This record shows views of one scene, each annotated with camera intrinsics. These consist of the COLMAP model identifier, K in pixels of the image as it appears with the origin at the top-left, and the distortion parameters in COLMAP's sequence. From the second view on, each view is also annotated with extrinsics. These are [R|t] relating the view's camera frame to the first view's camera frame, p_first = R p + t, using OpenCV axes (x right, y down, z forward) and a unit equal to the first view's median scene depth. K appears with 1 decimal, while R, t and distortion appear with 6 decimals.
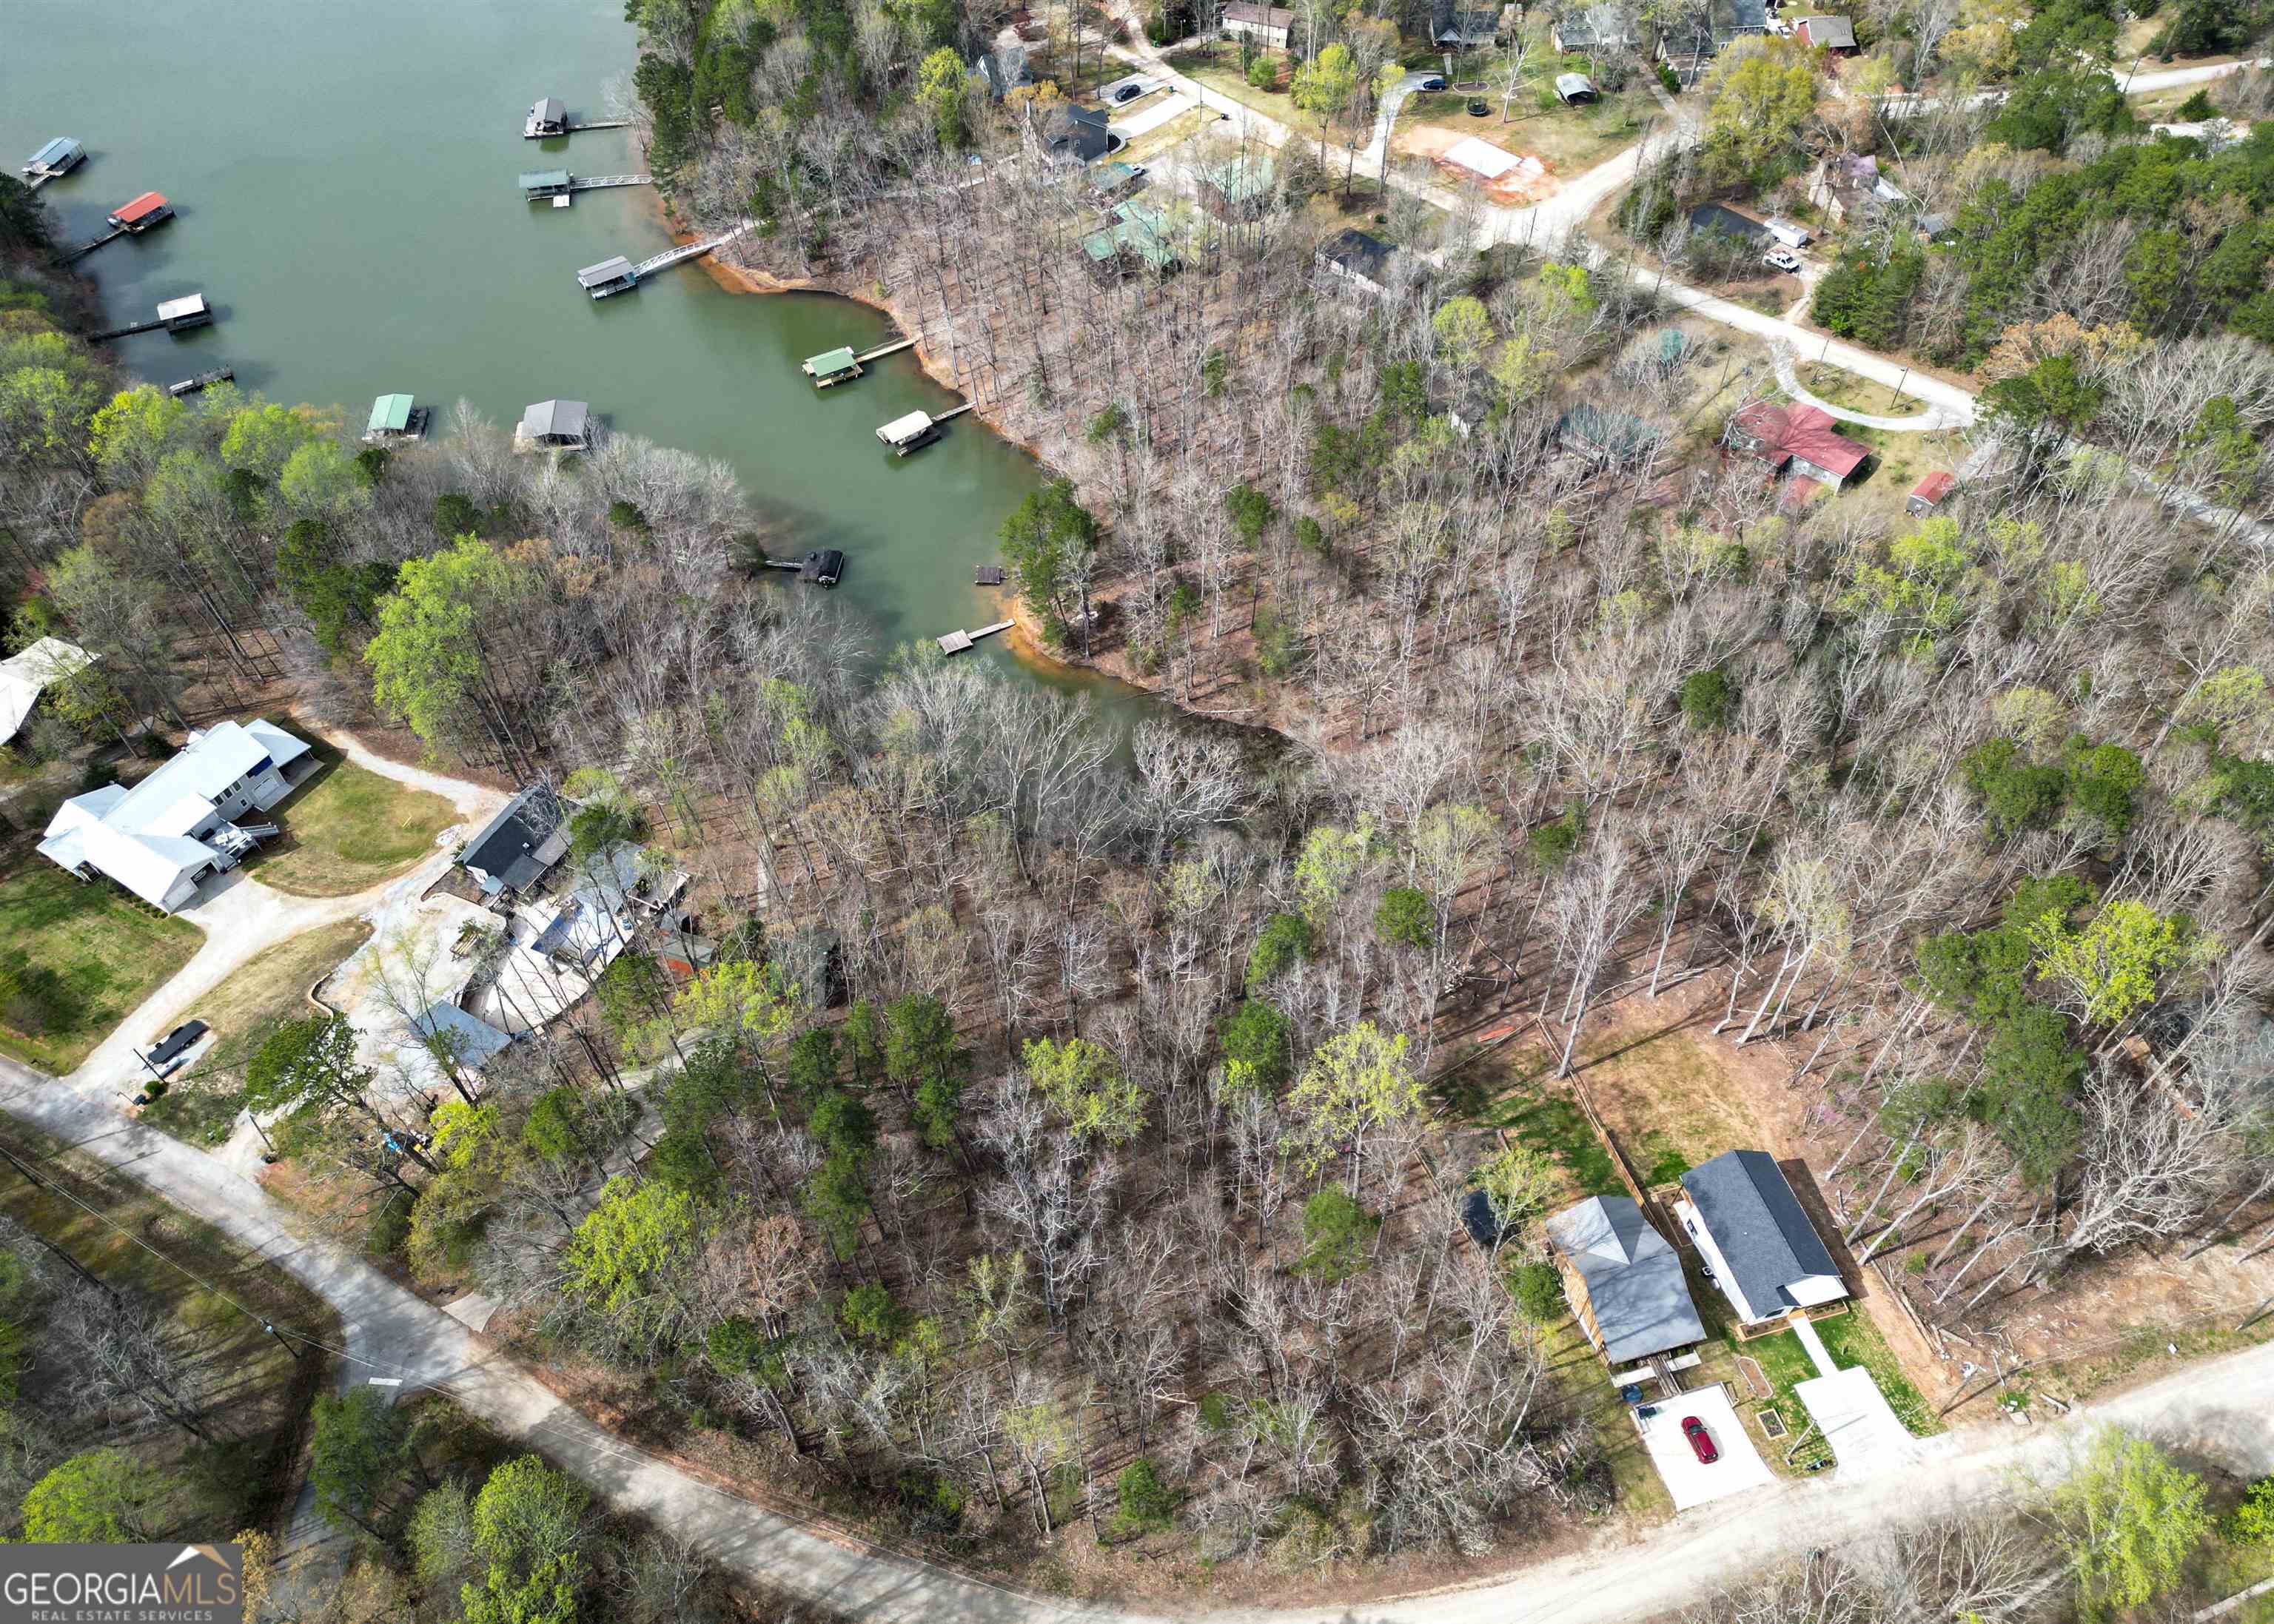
lens RADIAL K [[1555.3, 0, 1129.9], [0, 1555.3, 806.7], [0, 0, 1]] dist [0.006238, -0.000326]
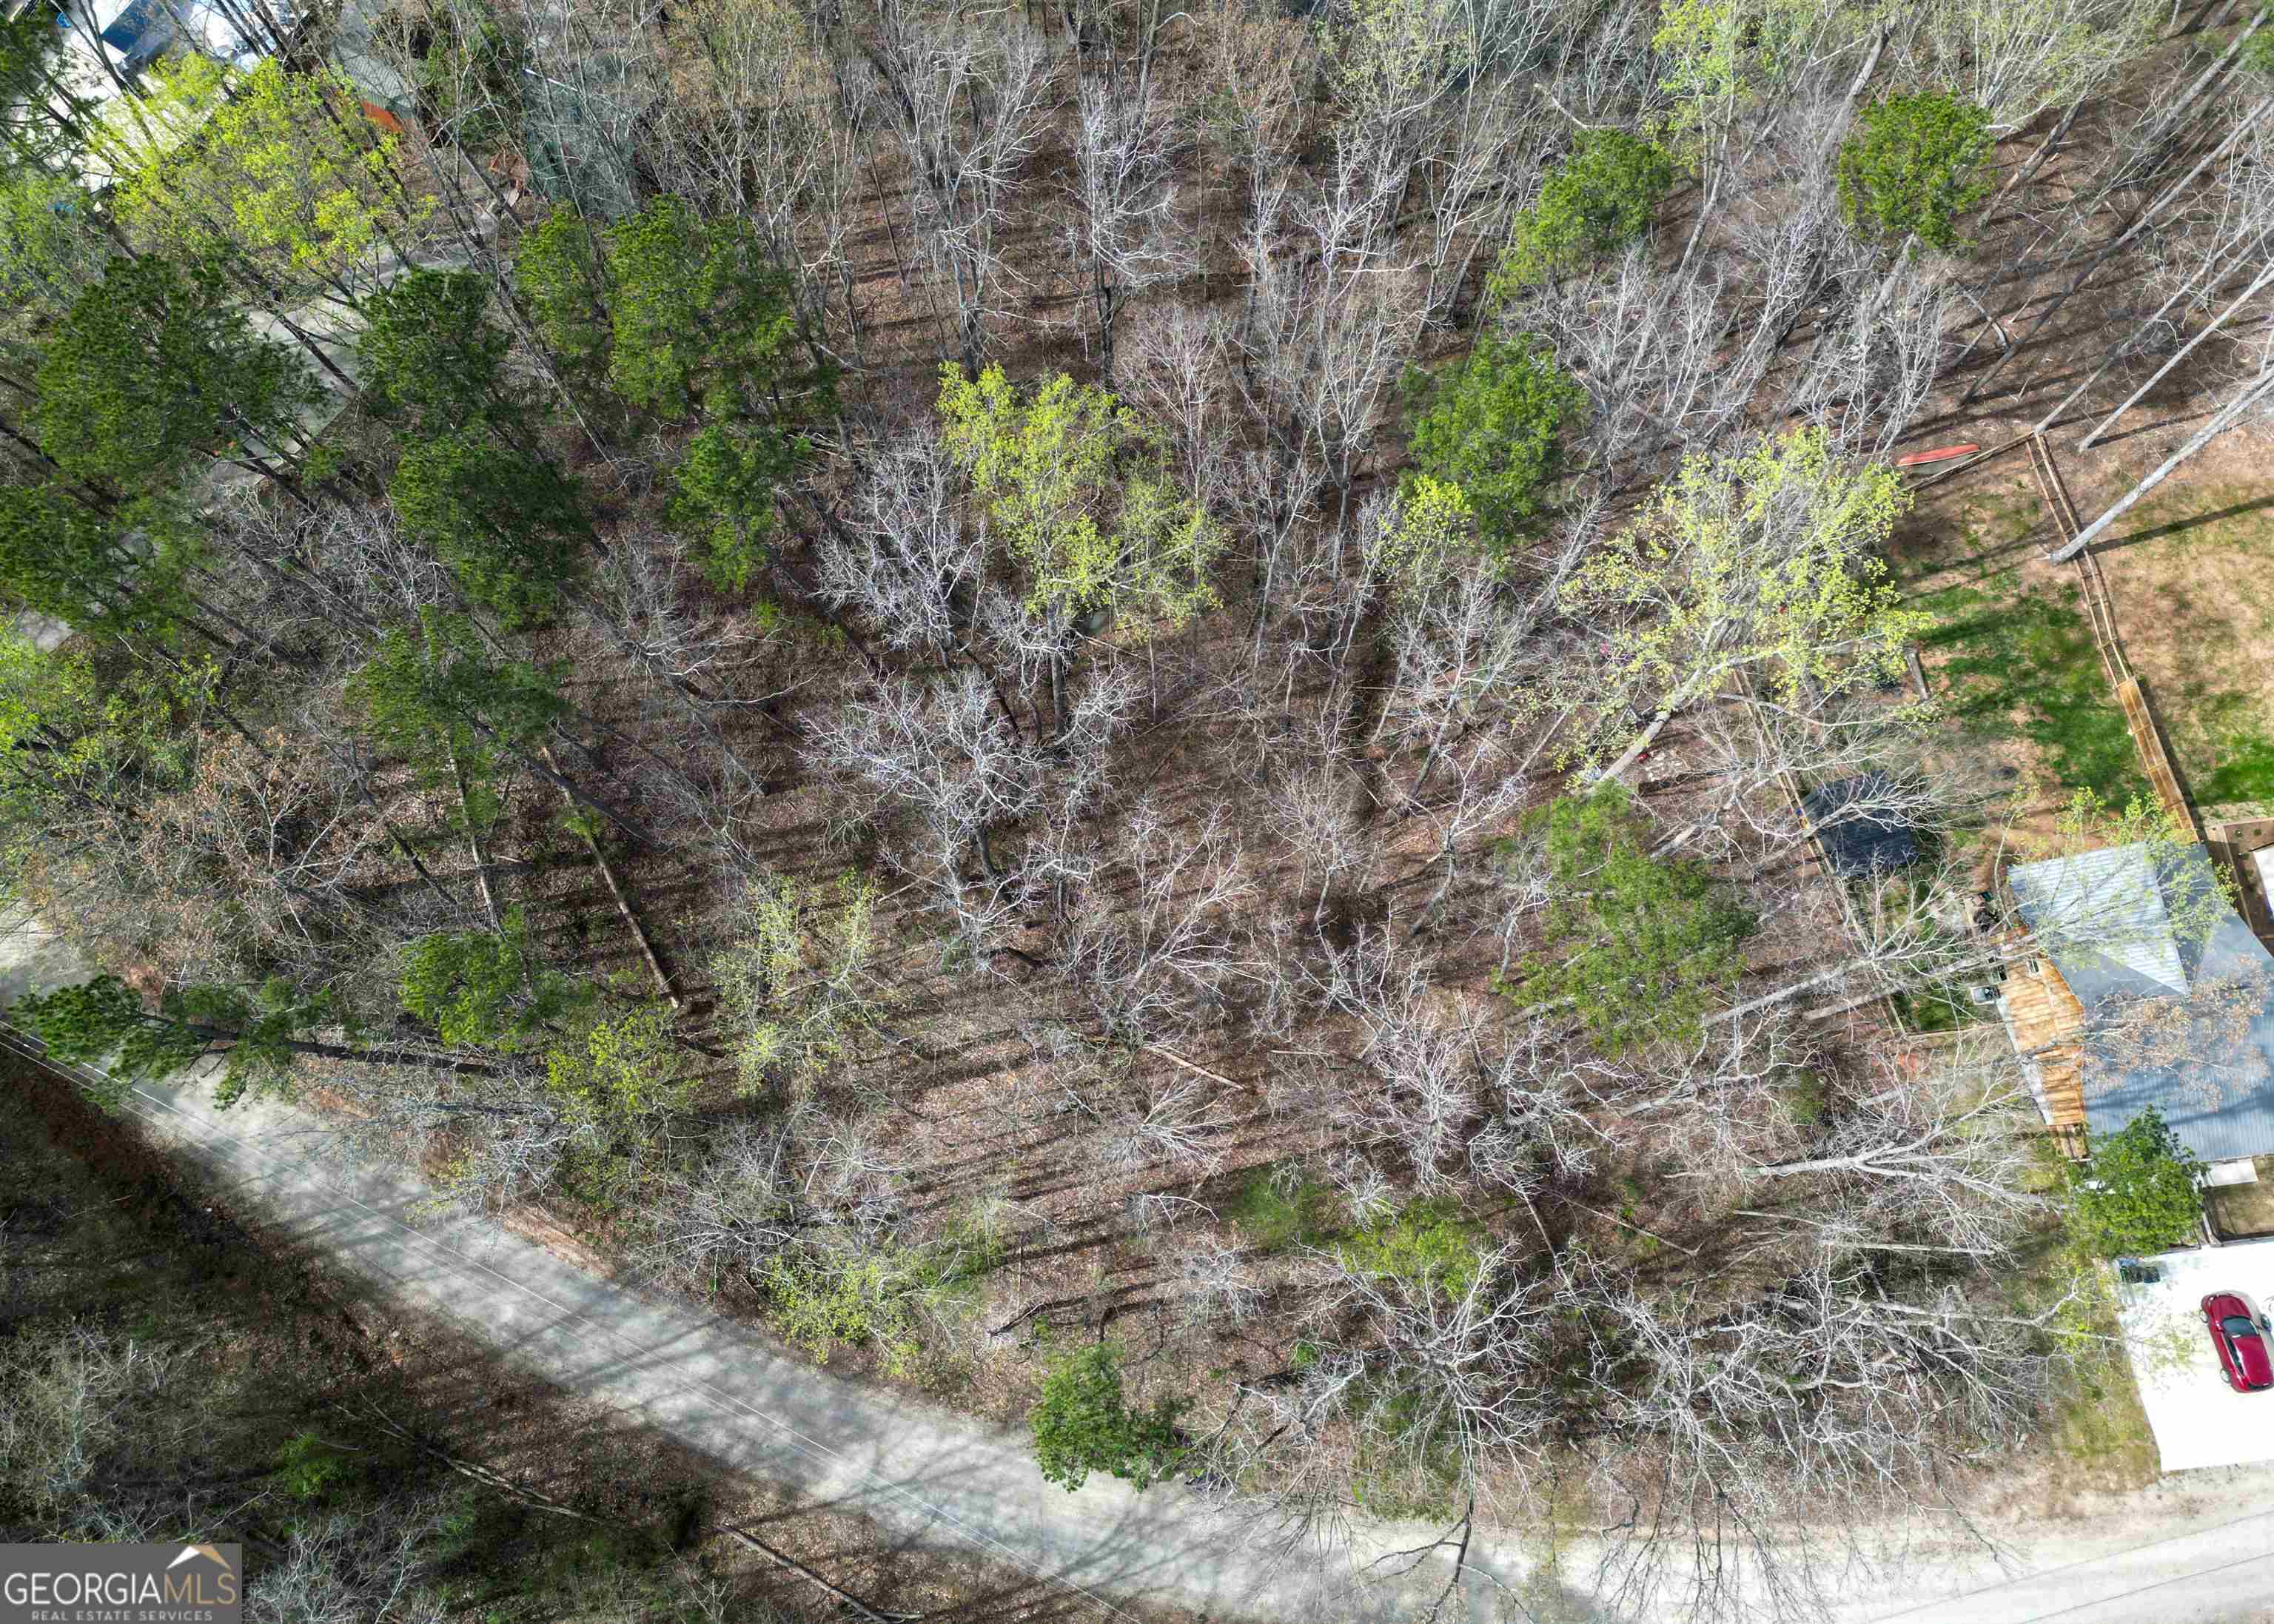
lens RADIAL K [[1726.6, 0, 1148.8], [0, 1726.6, 809.9], [0, 0, 1]] dist [0.053111, -0.010049]
pose [[0.990281, 0.135847, -0.029807, 0.013727], [-0.112329, 0.907603, 0.404523, 0.057518], [0.082007, -0.397243, 0.914042, 0.482122]]
